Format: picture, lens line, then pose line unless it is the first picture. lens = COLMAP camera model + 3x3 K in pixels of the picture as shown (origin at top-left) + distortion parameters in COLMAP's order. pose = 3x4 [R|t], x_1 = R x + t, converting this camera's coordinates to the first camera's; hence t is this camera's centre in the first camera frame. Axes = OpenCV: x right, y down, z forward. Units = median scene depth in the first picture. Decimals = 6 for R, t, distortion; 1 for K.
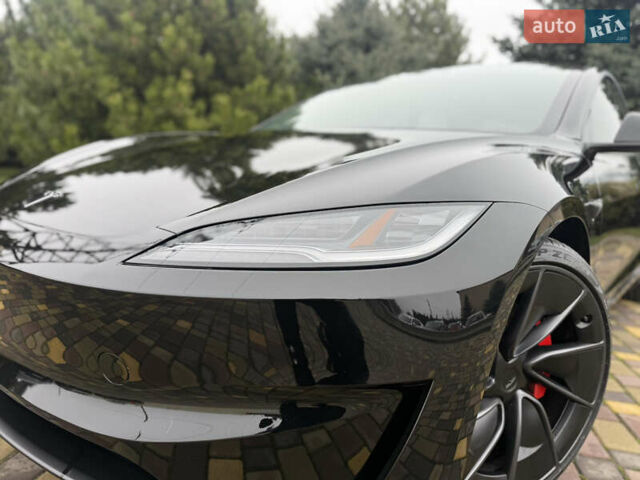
lens RADIAL K [[450.4, 0, 318.6], [0, 450.4, 245.1], [0, 0, 1]] dist [0.024818, -0.037532]
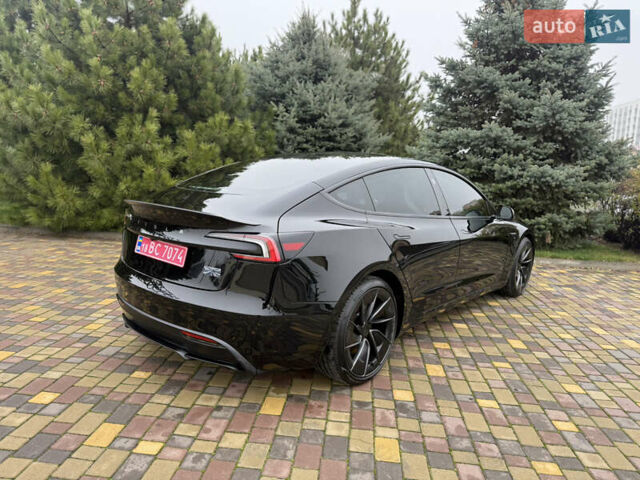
lens RADIAL K [[450.4, 0, 321.0], [0, 450.4, 240.6], [0, 0, 1]] dist [0.024818, -0.037532]
pose [[0.993937, -0.038834, 0.102869, -0.013370], [0.038255, 0.999239, 0.007600, -0.061674], [-0.103086, -0.003618, 0.994666, -0.132293]]
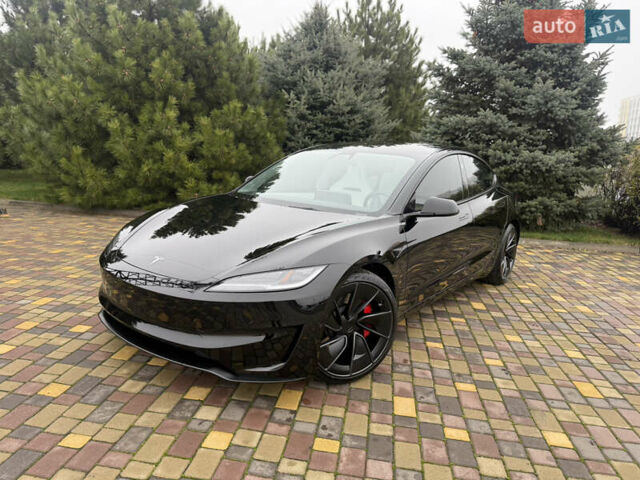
lens RADIAL K [[450.4, 0, 318.4], [0, 450.4, 243.5], [0, 0, 1]] dist [0.024818, -0.037532]
pose [[0.998429, -0.026382, 0.049432, 0.021872], [0.024387, 0.998880, 0.040541, -0.041486], [-0.050446, -0.039272, 0.997954, -0.222915]]
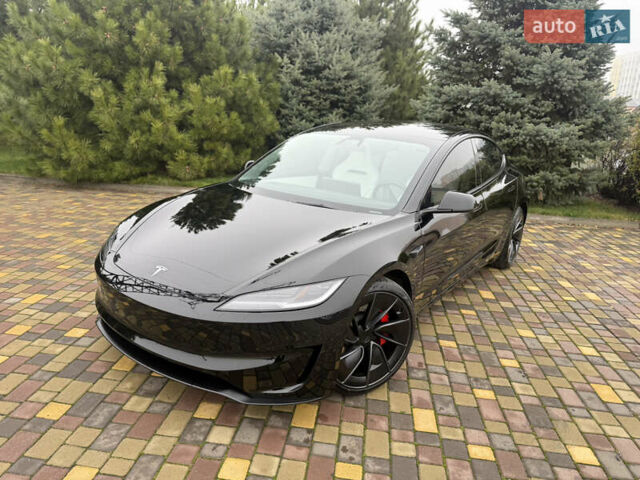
lens RADIAL K [[450.4, 0, 322.7], [0, 450.4, 242.9], [0, 0, 1]] dist [0.024818, -0.037532]
pose [[0.996129, -0.037291, 0.079601, 0.004163], [0.027072, 0.991687, 0.125795, -0.076344], [-0.083630, -0.123154, 0.988858, -0.192244]]
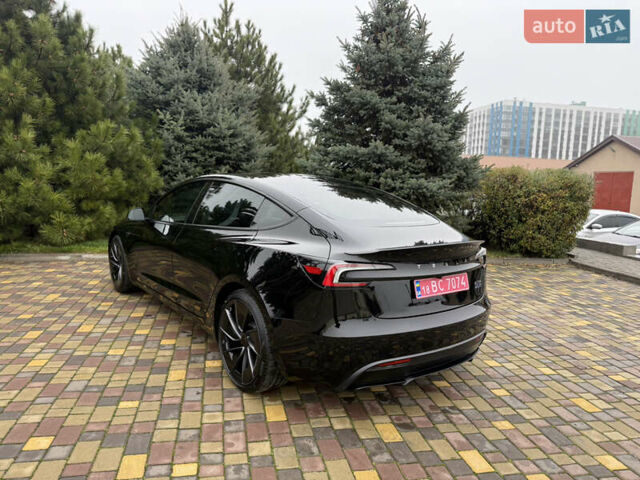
lens RADIAL K [[450.4, 0, 319.1], [0, 450.4, 241.5], [0, 0, 1]] dist [0.024818, -0.037532]
pose [[0.911830, -0.081231, 0.402453, -0.134602], [0.079801, 0.996603, 0.020349, -0.083108], [-0.402739, 0.013562, 0.915215, -0.147668]]
